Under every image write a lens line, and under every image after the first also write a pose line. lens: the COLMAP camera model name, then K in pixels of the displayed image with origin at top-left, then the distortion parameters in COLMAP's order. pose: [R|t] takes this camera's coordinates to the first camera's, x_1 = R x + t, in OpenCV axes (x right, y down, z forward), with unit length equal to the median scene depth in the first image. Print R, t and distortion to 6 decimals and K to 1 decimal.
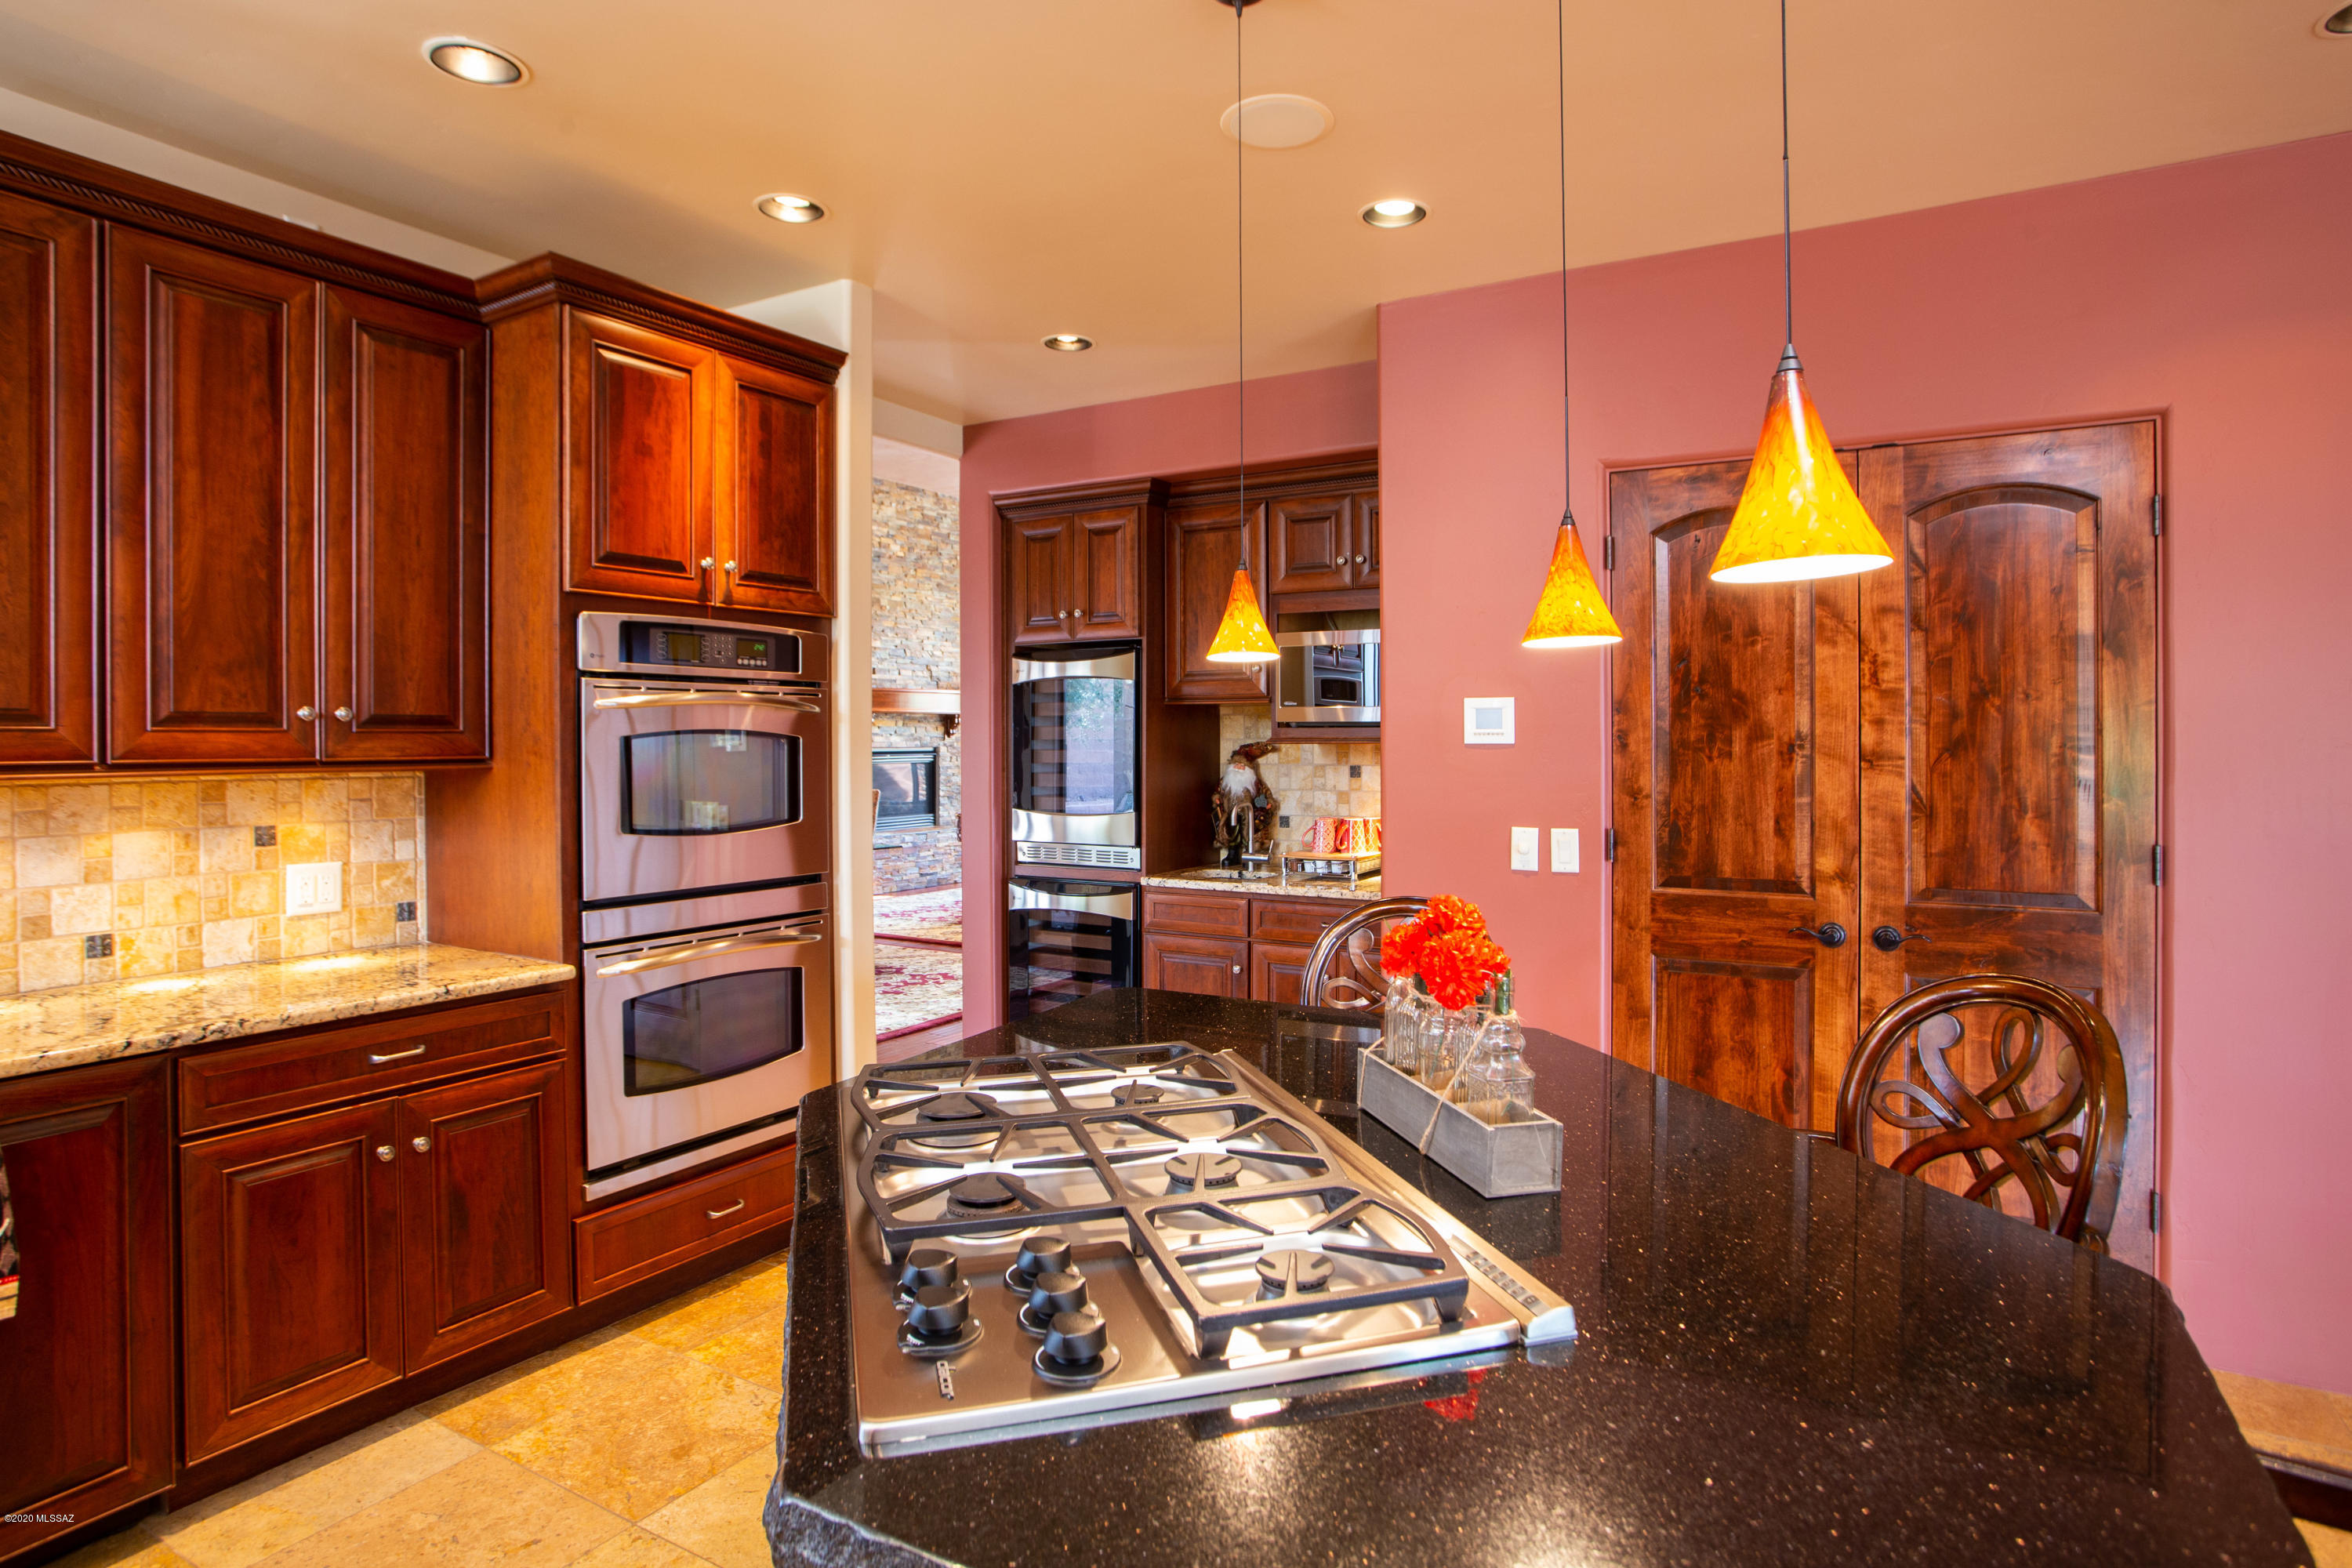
lens RADIAL K [[1262.4, 0, 1213.2], [0, 1262.4, 746.7], [0, 0, 1]] dist [-0.061237, 0.024699]
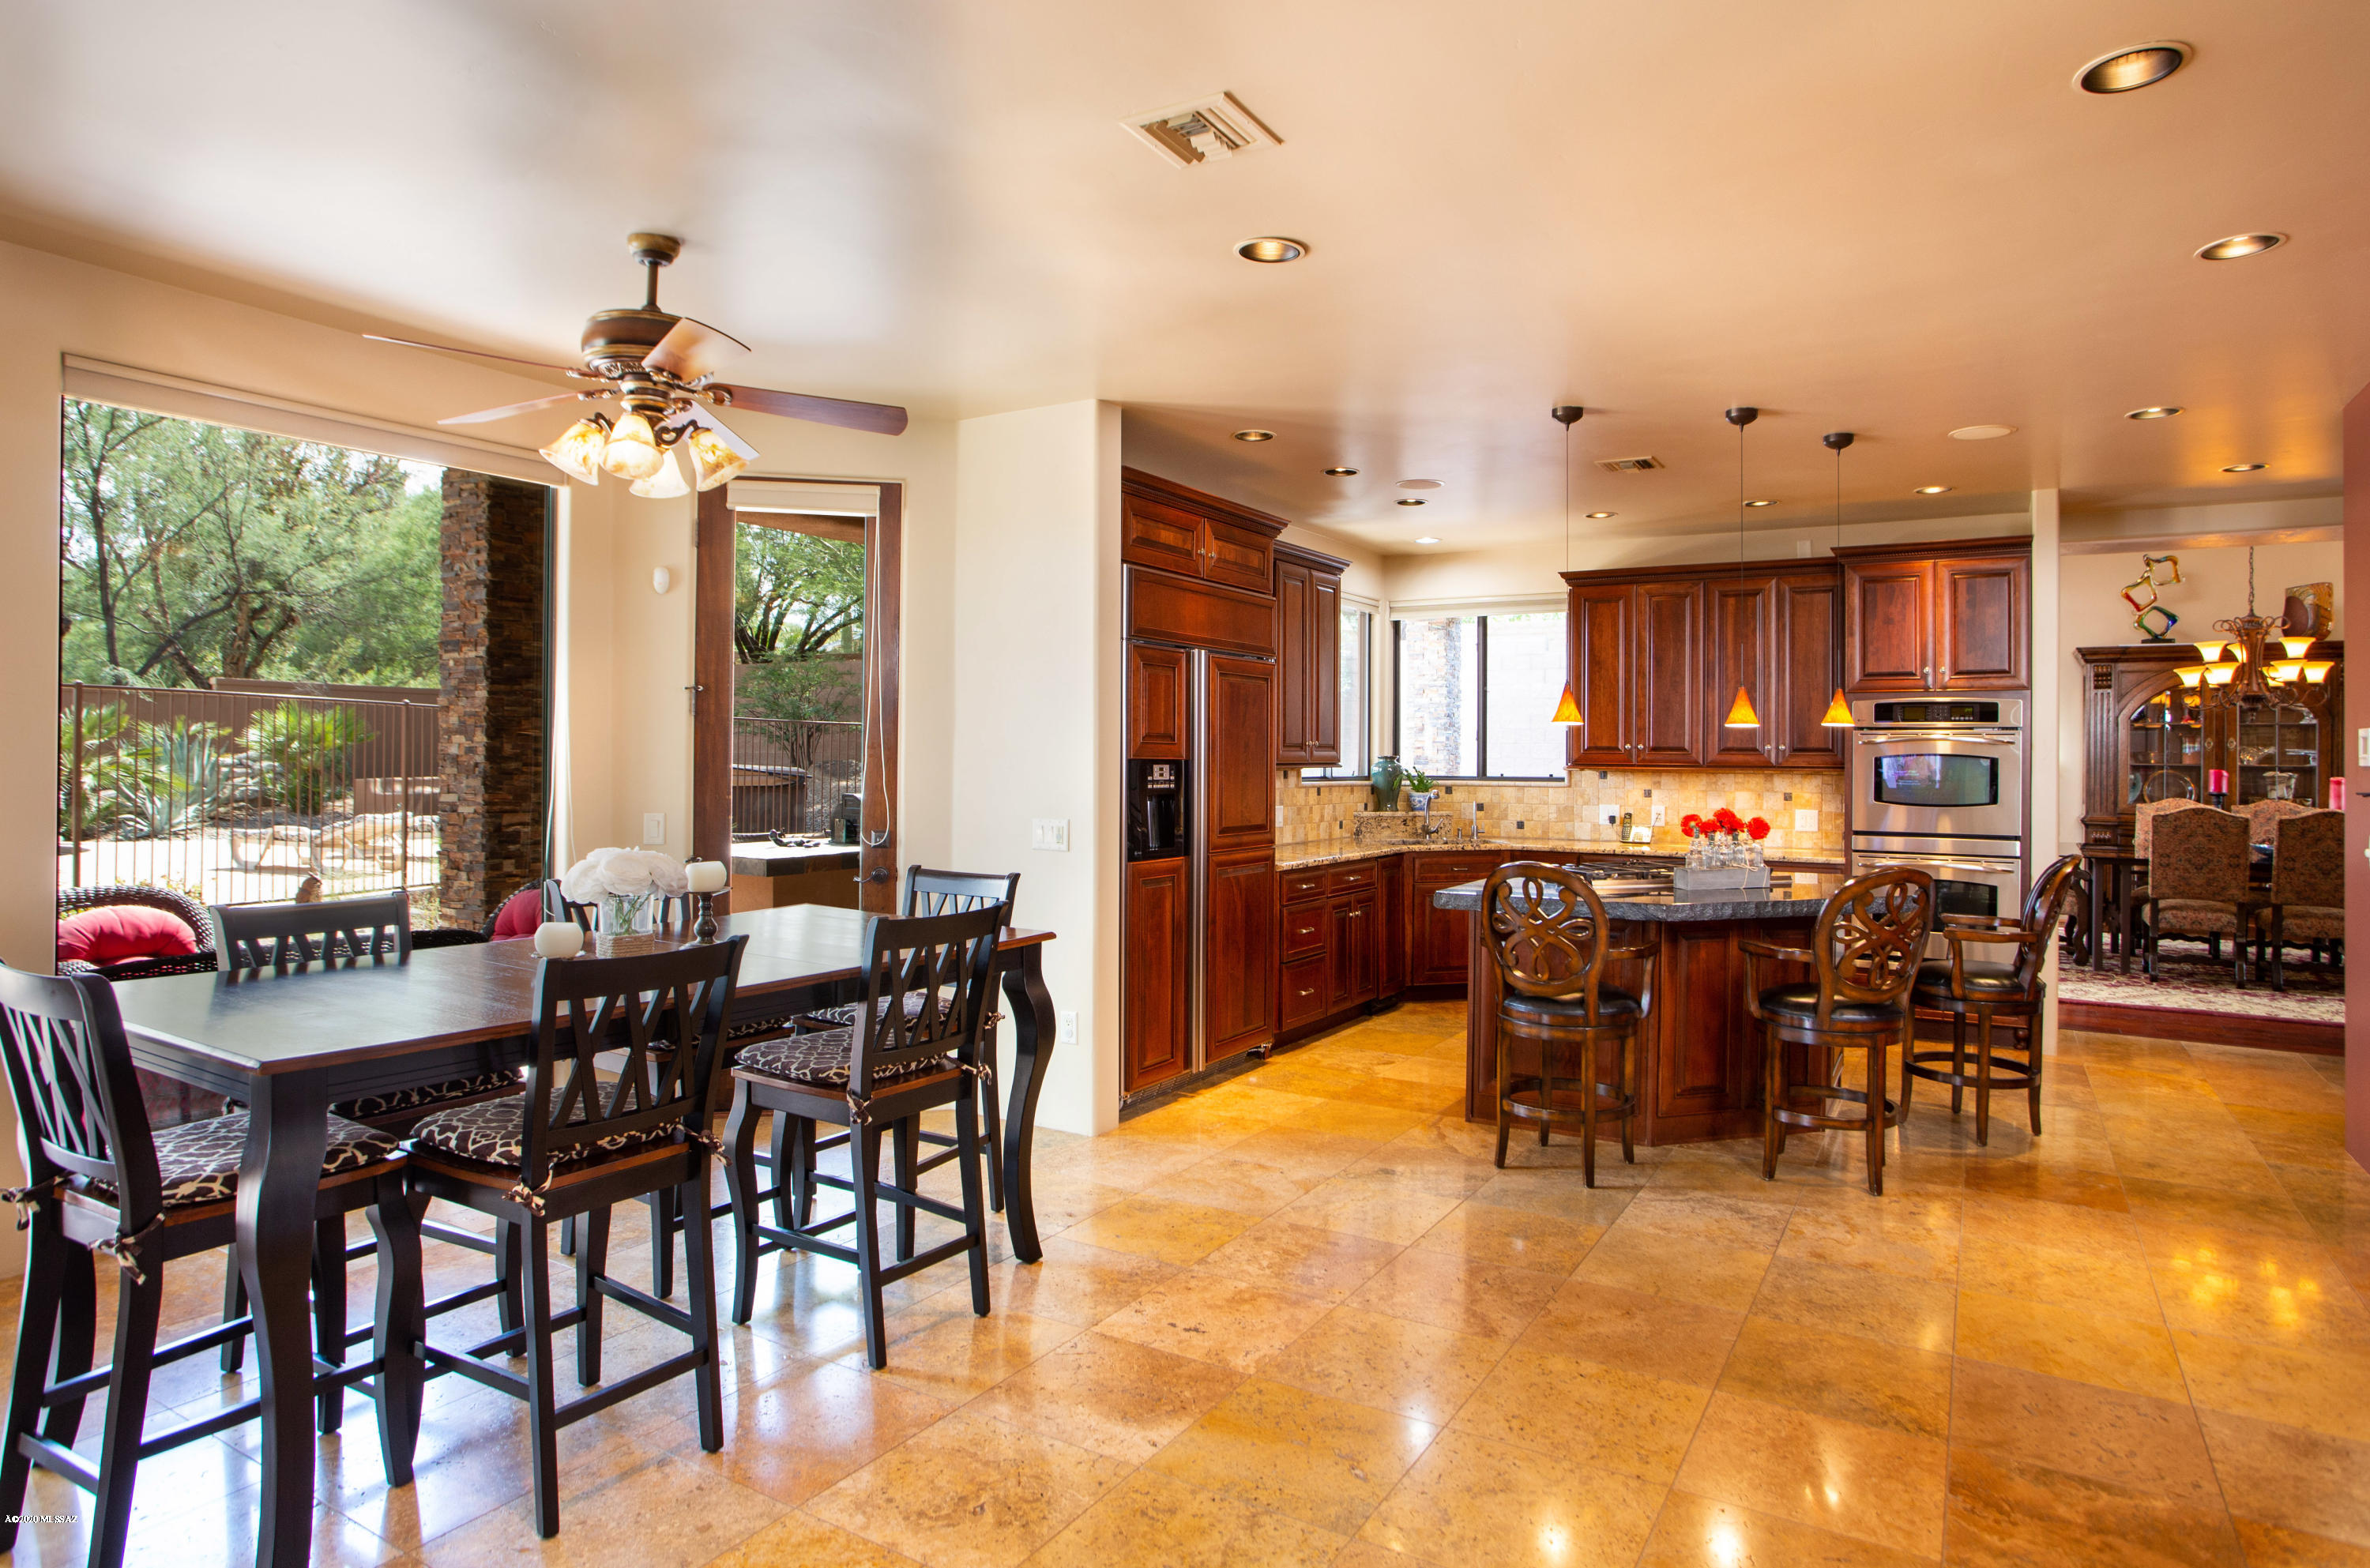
lens RADIAL K [[1345.3, 0, 1280.2], [0, 1345.3, 751.1], [0, 0, 1]] dist [0.023922, 0.000676]
pose [[0.031137, -0.000676, -0.999515, 1.818915], [-0.013722, 0.999905, -0.001104, -0.002283], [0.999421, 0.013749, 0.031124, -0.097774]]
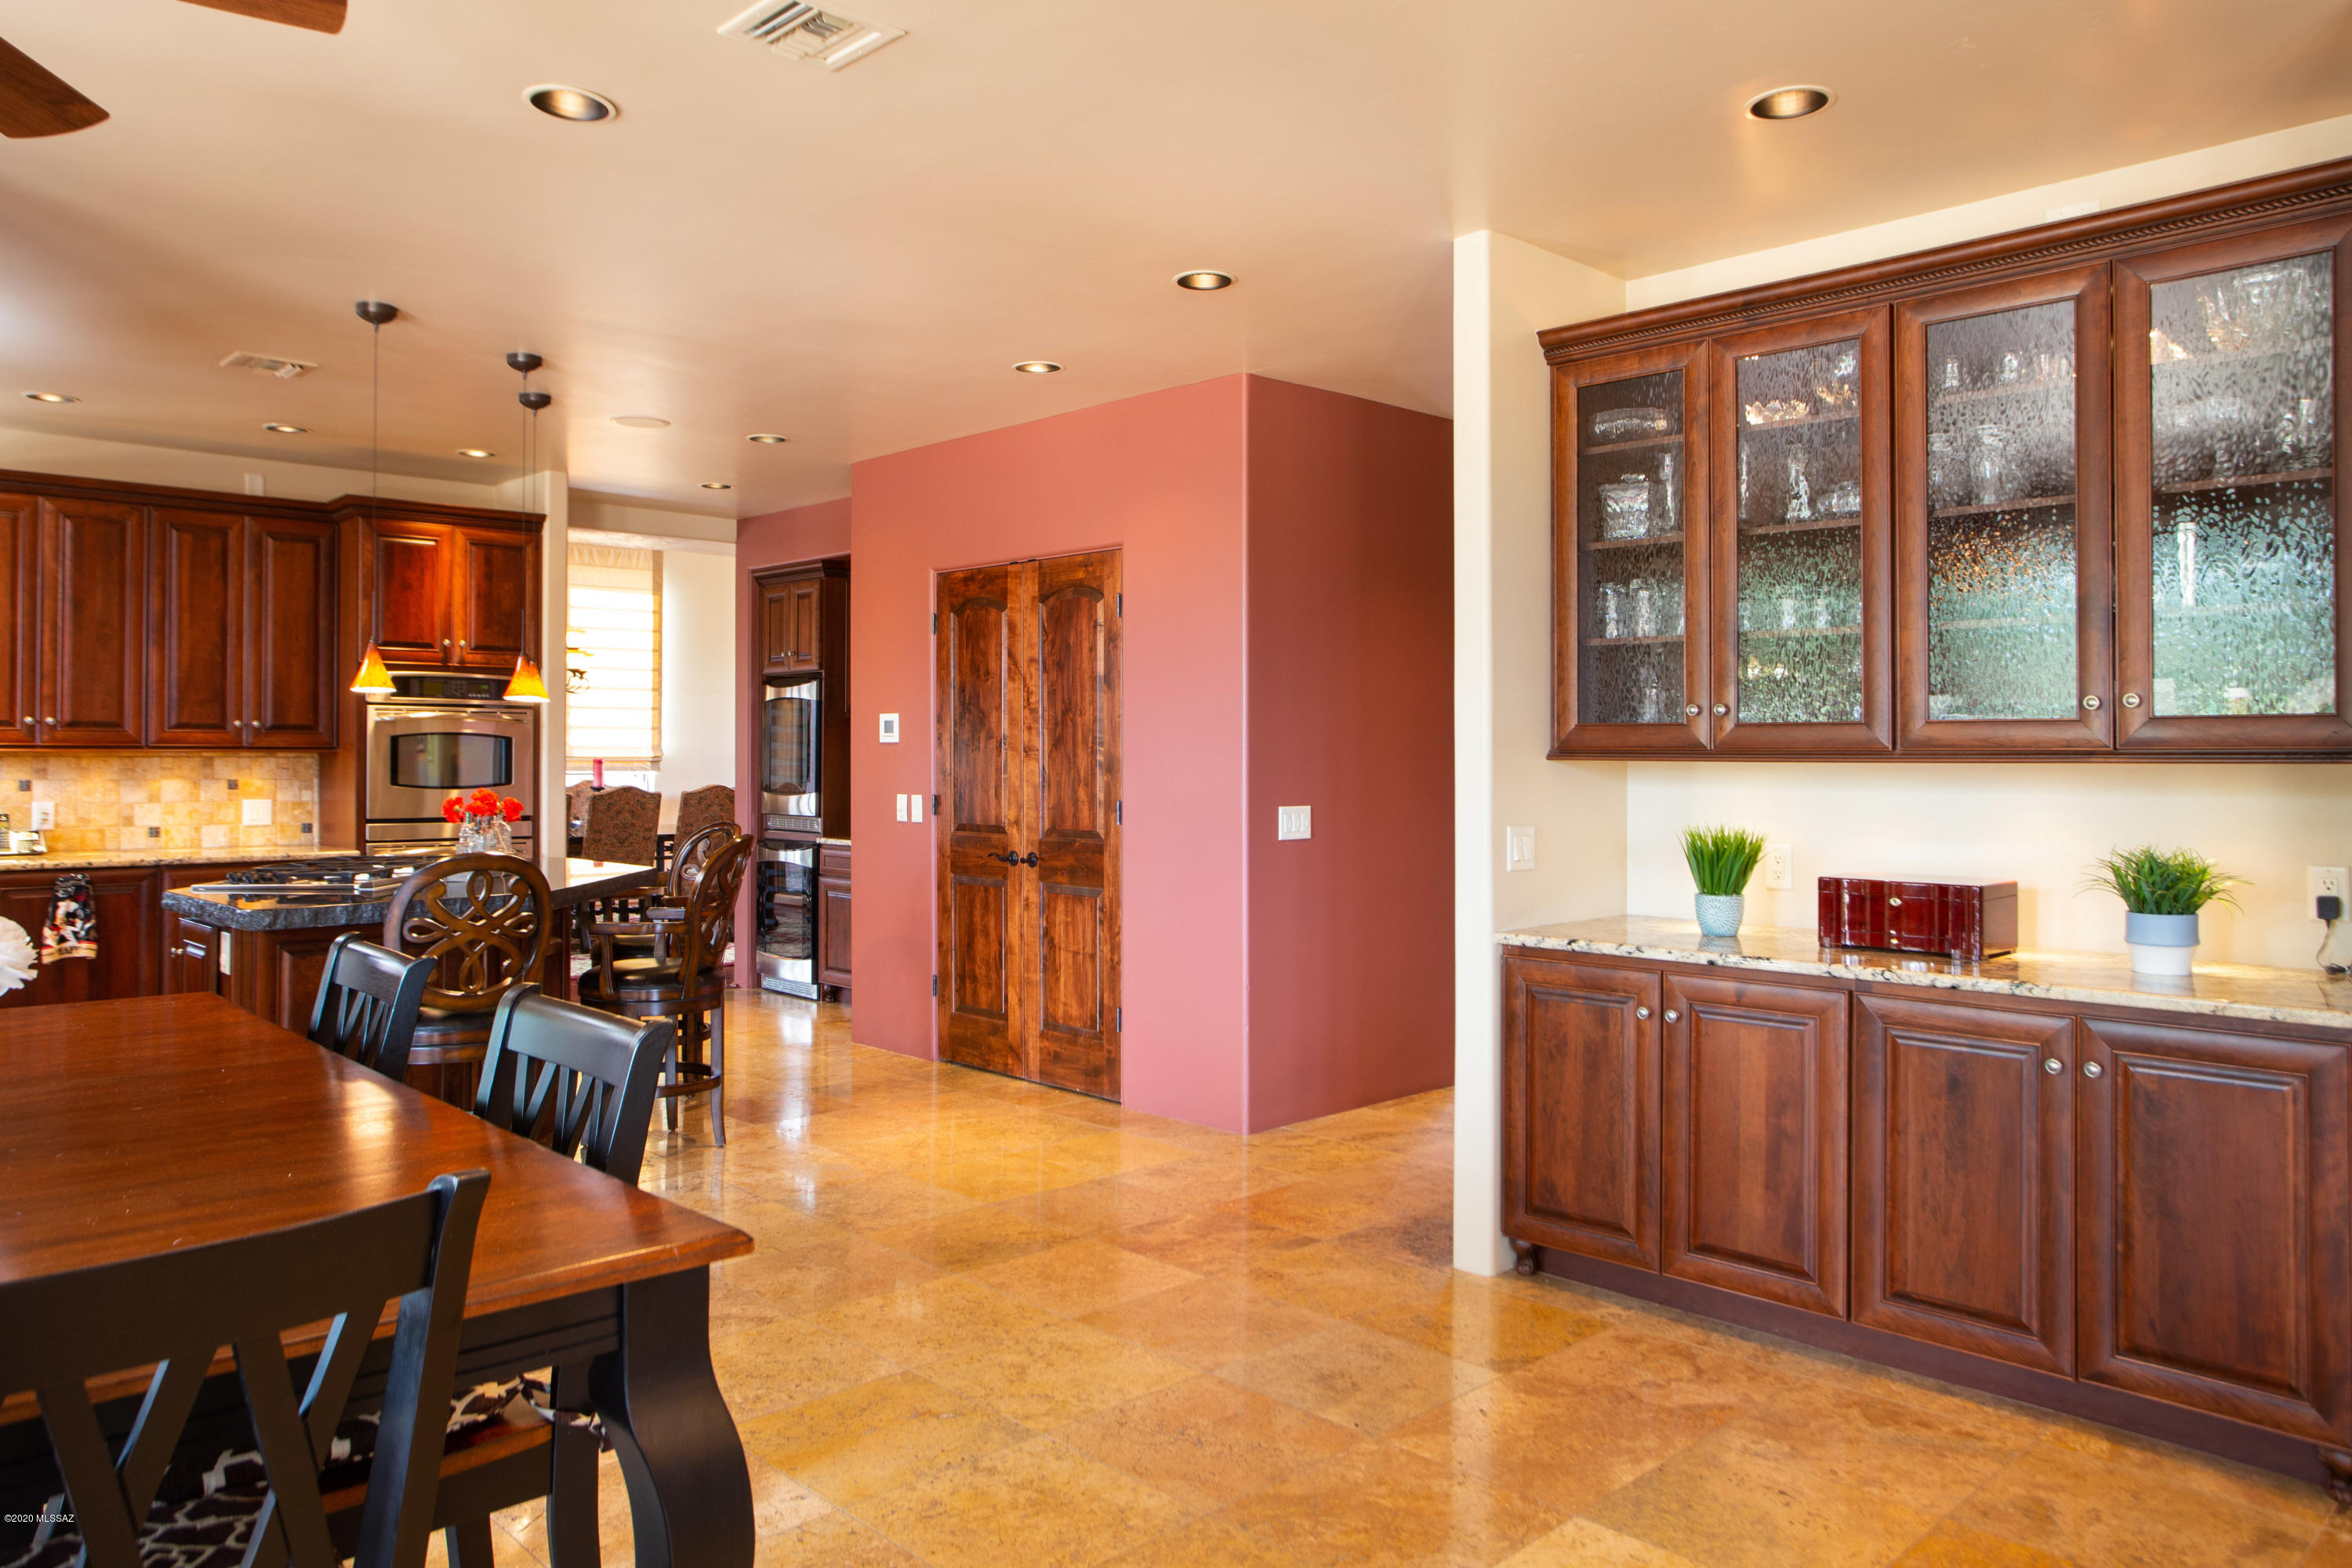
lens RADIAL K [[1582.1, 0, 1175.4], [0, 1582.1, 740.4], [0, 0, 1]] dist [-0.003715, 0.001742]
pose [[0.958715, 0.001998, -0.284360, 1.384940], [-0.006496, 0.999868, -0.014874, 0.027586], [0.284293, 0.016107, 0.958602, -1.002193]]
